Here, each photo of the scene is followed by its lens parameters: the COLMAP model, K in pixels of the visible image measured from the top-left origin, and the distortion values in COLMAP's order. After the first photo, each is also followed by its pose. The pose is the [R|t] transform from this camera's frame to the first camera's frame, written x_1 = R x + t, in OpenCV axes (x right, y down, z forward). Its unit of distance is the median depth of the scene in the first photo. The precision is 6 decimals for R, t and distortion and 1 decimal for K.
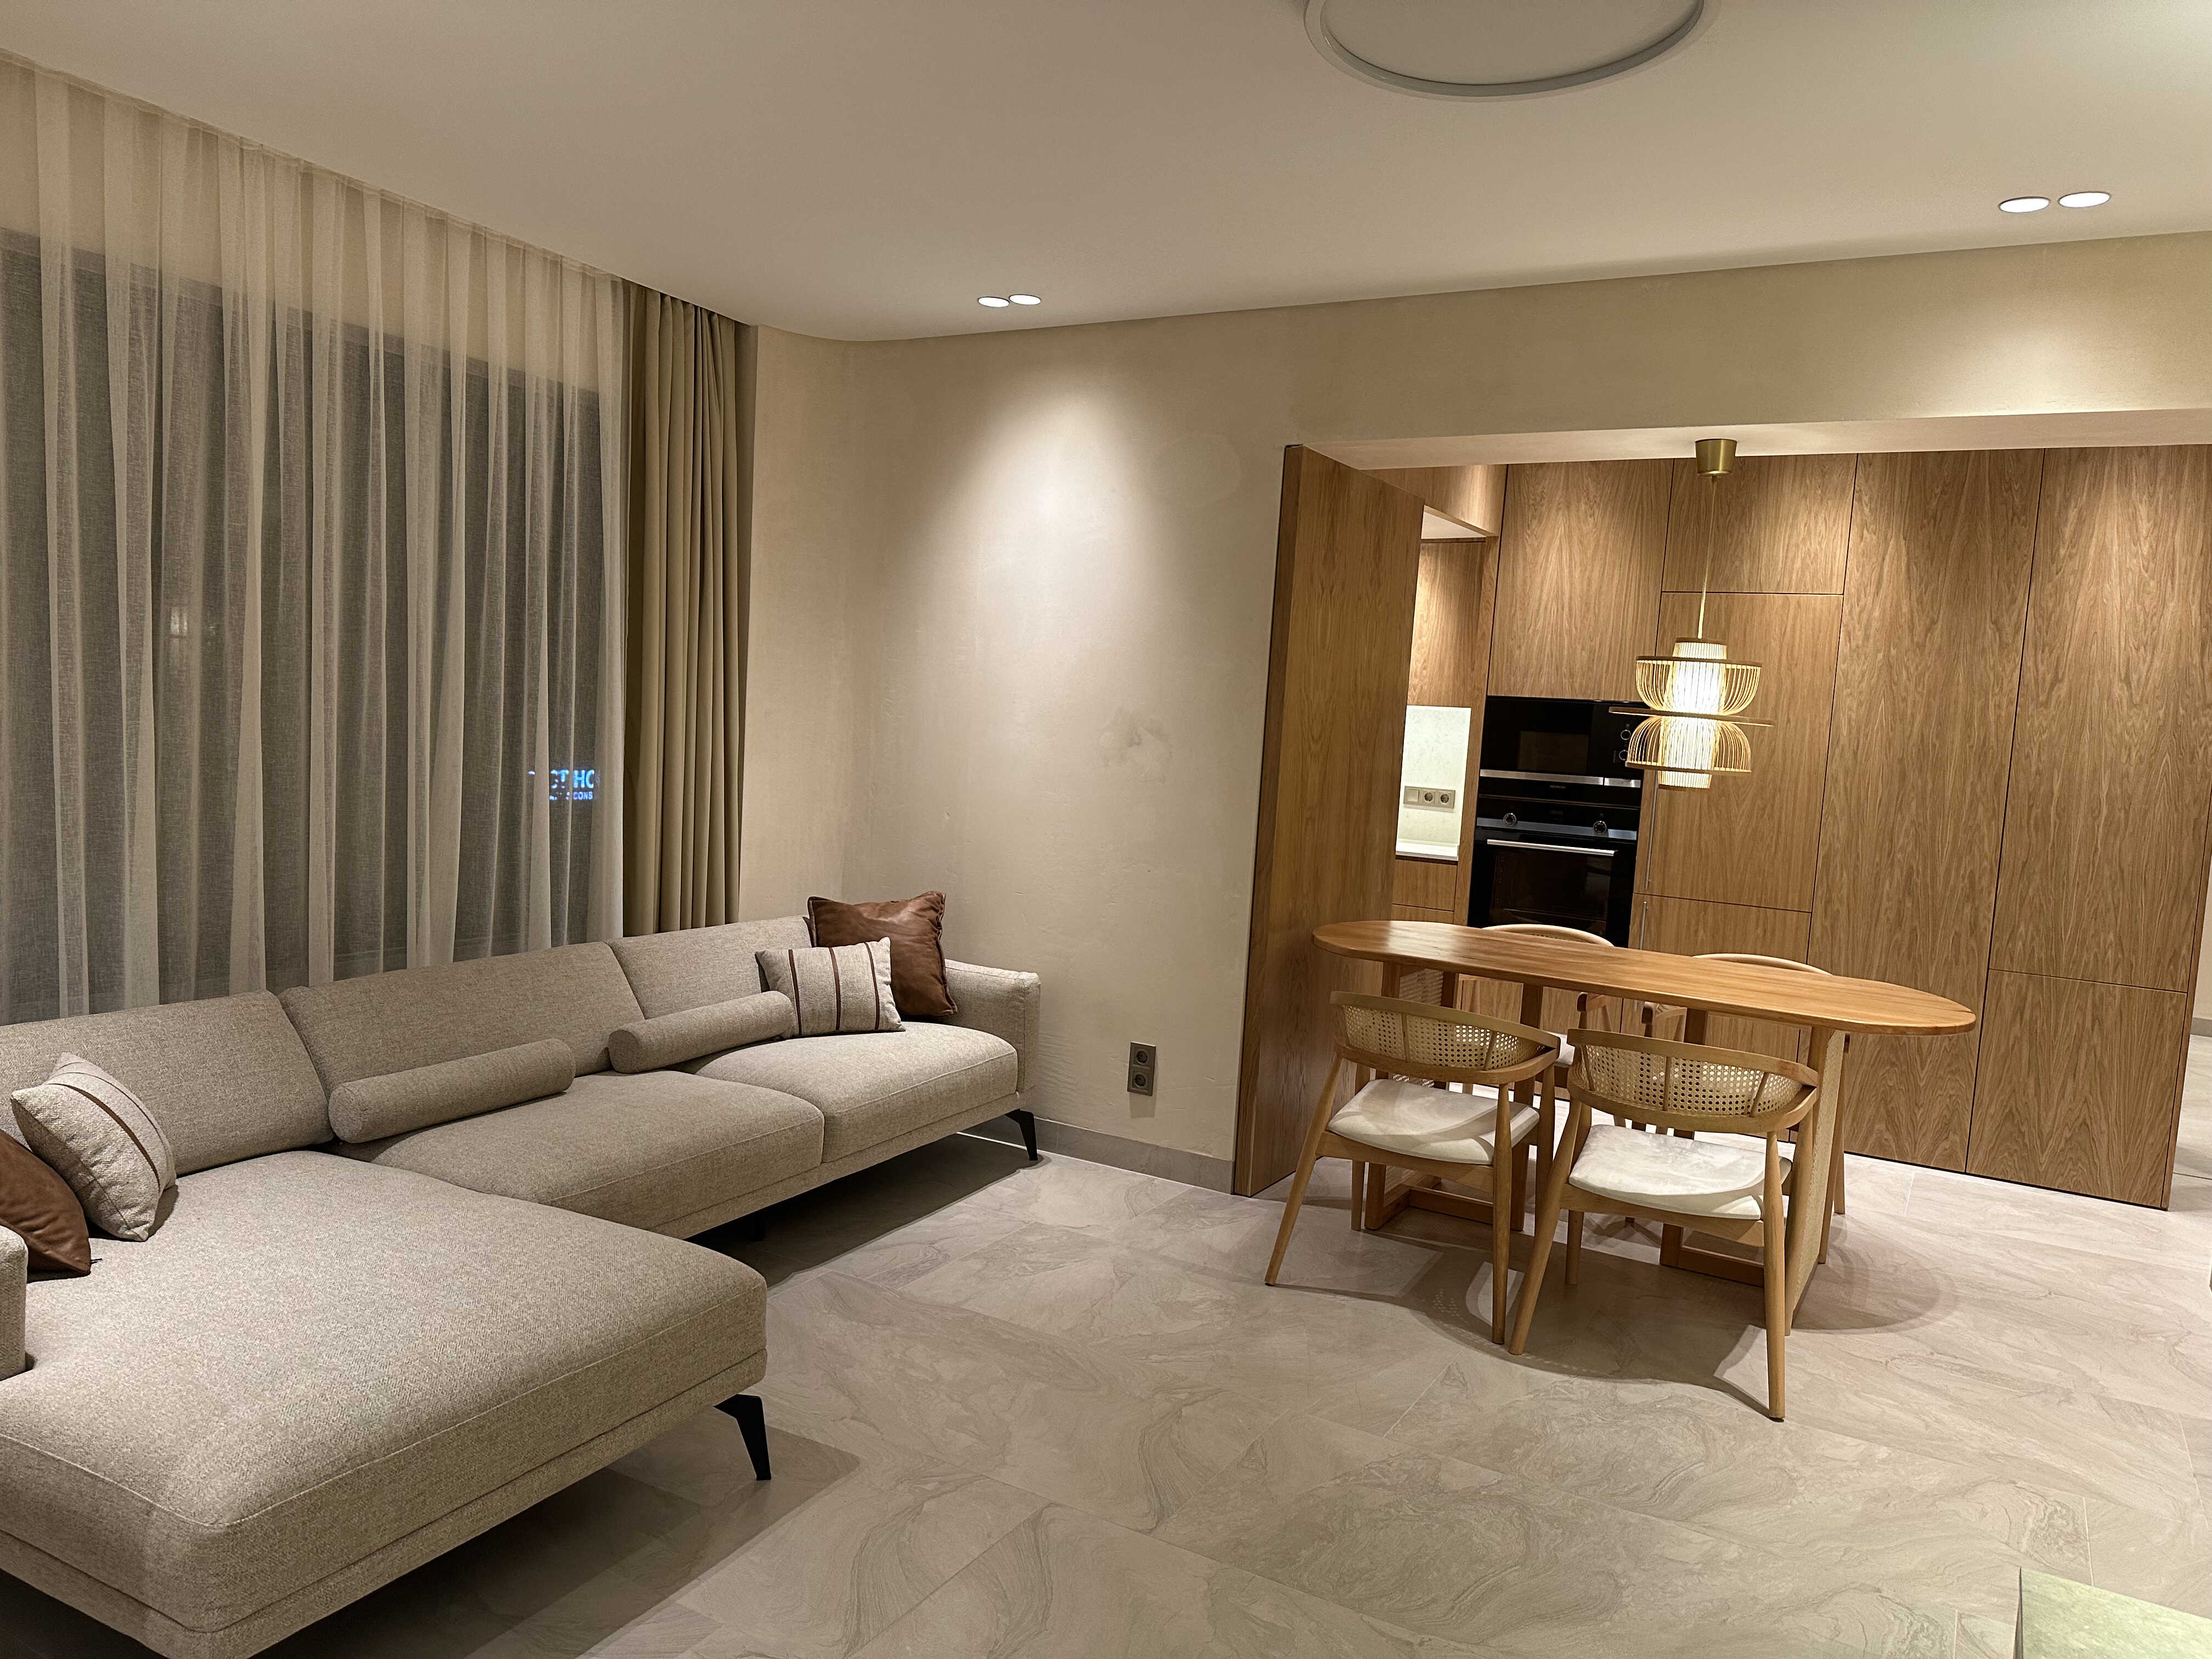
lens RADIAL K [[1541.6, 0, 1098.9], [0, 1541.6, 843.3], [0, 0, 1]] dist [0.059337, -0.080228]
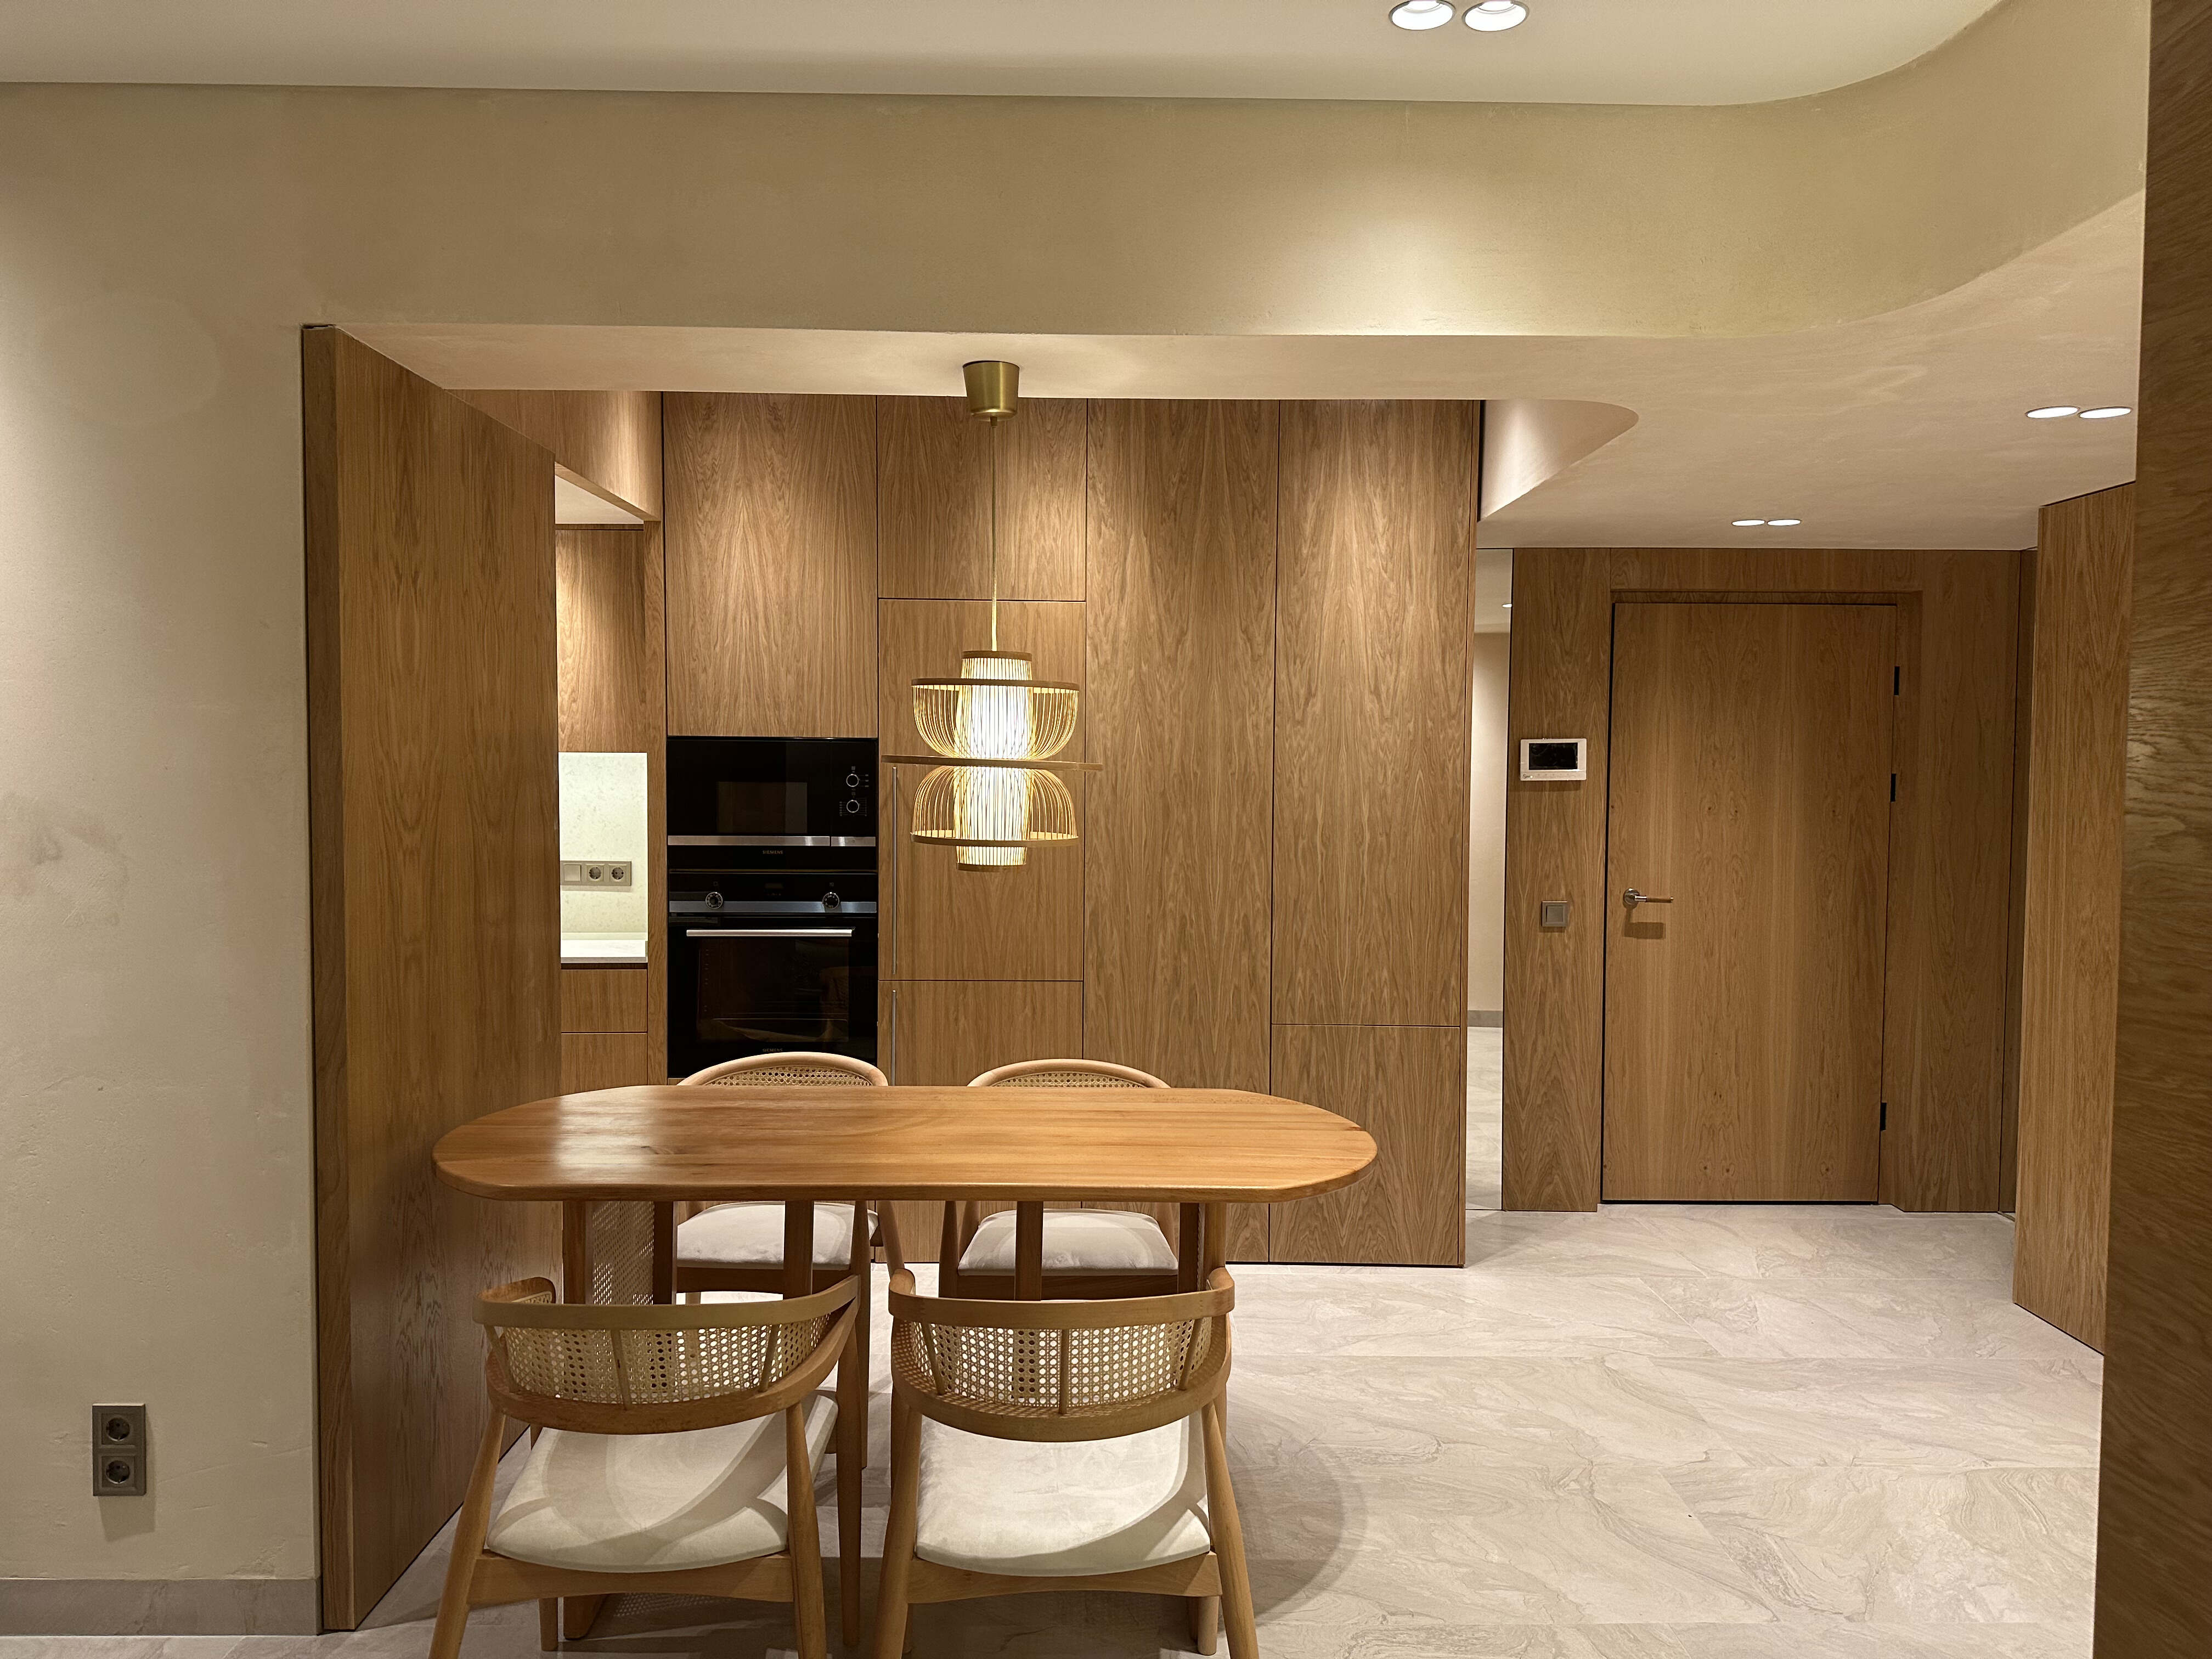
lens RADIAL K [[1541.6, 0, 1110.2], [0, 1541.6, 830.7], [0, 0, 1]] dist [0.059337, -0.080228]
pose [[0.852292, -0.077017, 0.517365, 0.052636], [0.088749, 0.996052, 0.002073, -0.038310], [-0.515482, 0.044149, 0.855762, 0.300314]]
